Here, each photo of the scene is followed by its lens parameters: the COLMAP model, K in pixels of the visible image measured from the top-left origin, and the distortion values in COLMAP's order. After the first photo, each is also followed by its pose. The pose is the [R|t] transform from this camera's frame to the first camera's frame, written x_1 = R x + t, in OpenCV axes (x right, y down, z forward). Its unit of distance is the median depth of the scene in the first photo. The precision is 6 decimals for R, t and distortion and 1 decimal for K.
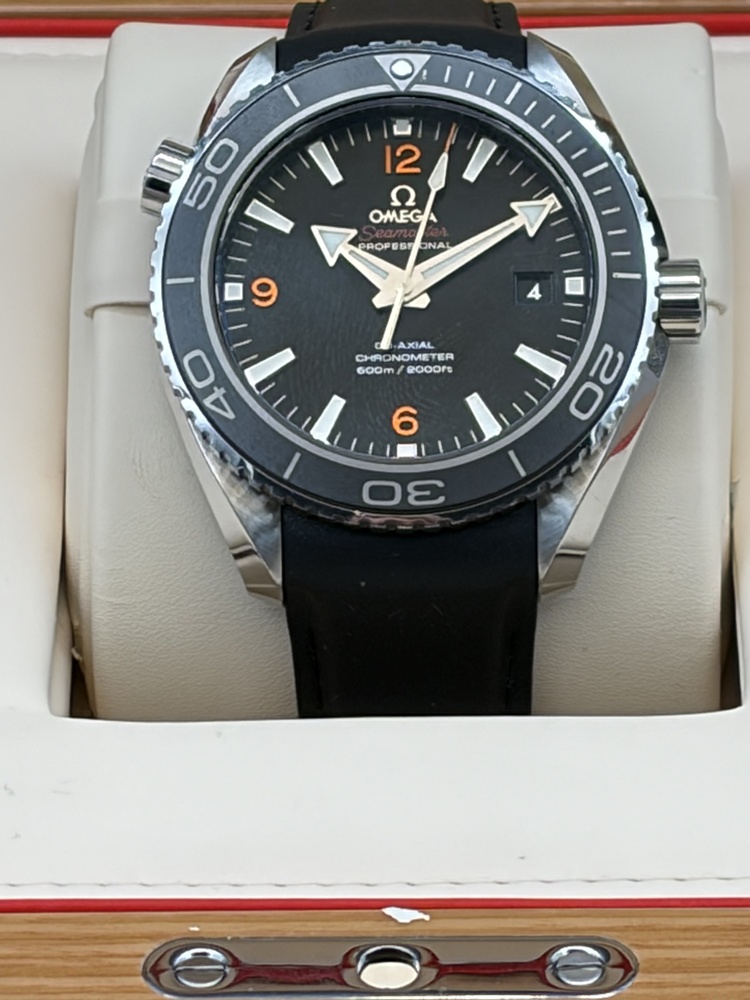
lens RADIAL K [[6409.7, 0, 375.0], [0, 6409.7, 500.0], [0, 0, 1]] dist [0.689320, -24.385236]
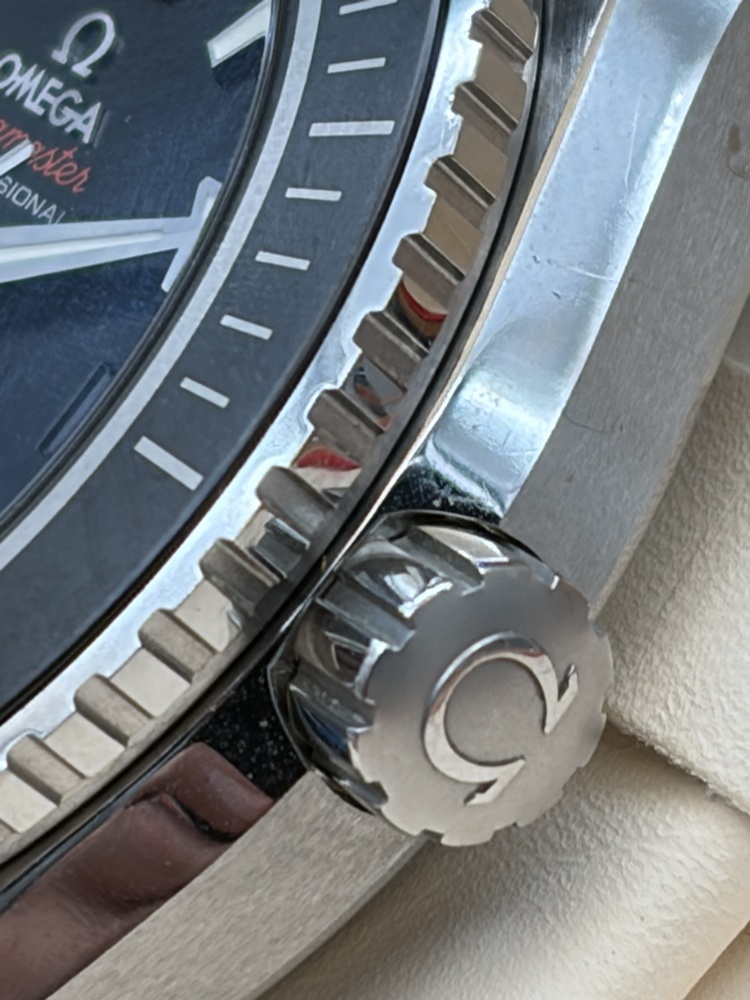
lens RADIAL K [[7137.2, 0, 375.0], [0, 7137.2, 500.0], [0, 0, 1]] dist [0.330601, -10.357109]
pose [[0.524205, 0.349783, -0.776441, 0.293607], [-0.420389, 0.899204, 0.121266, -0.076043], [0.740596, 0.262839, 0.618412, 0.803116]]
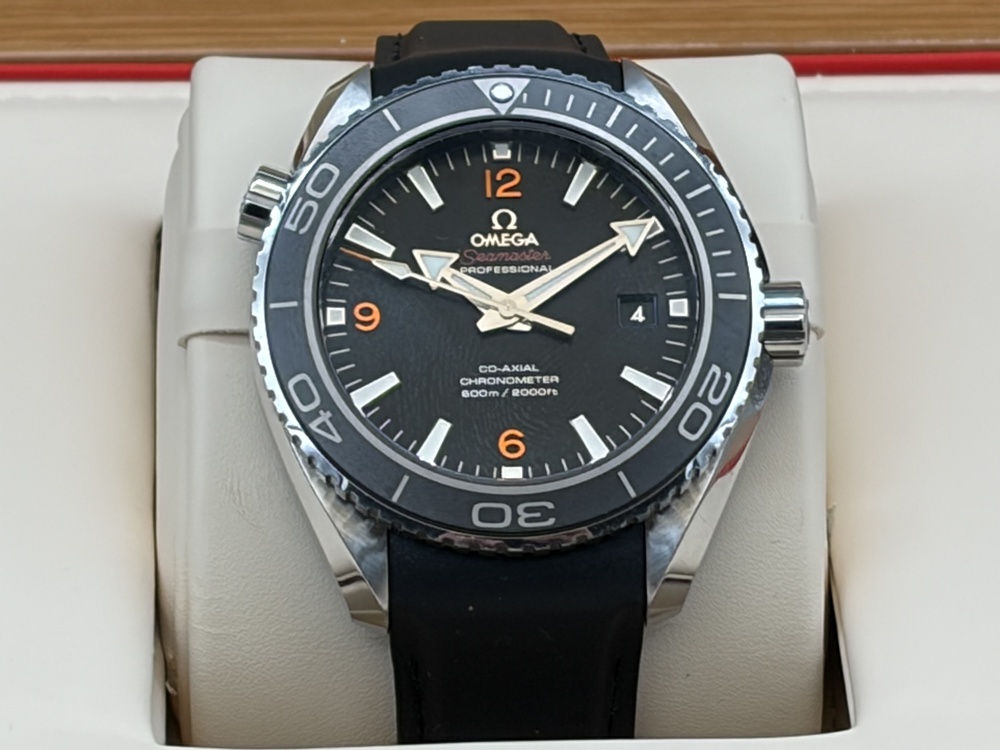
lens RADIAL K [[6409.7, 0, 500.0], [0, 6409.7, 375.0], [0, 0, 1]] dist [0.689320, -24.385236]
pose [[0.998826, -0.007233, 0.047908, -0.044334], [0.009380, 0.998955, -0.044737, 0.021320], [-0.047534, 0.045134, 0.997849, 0.008411]]
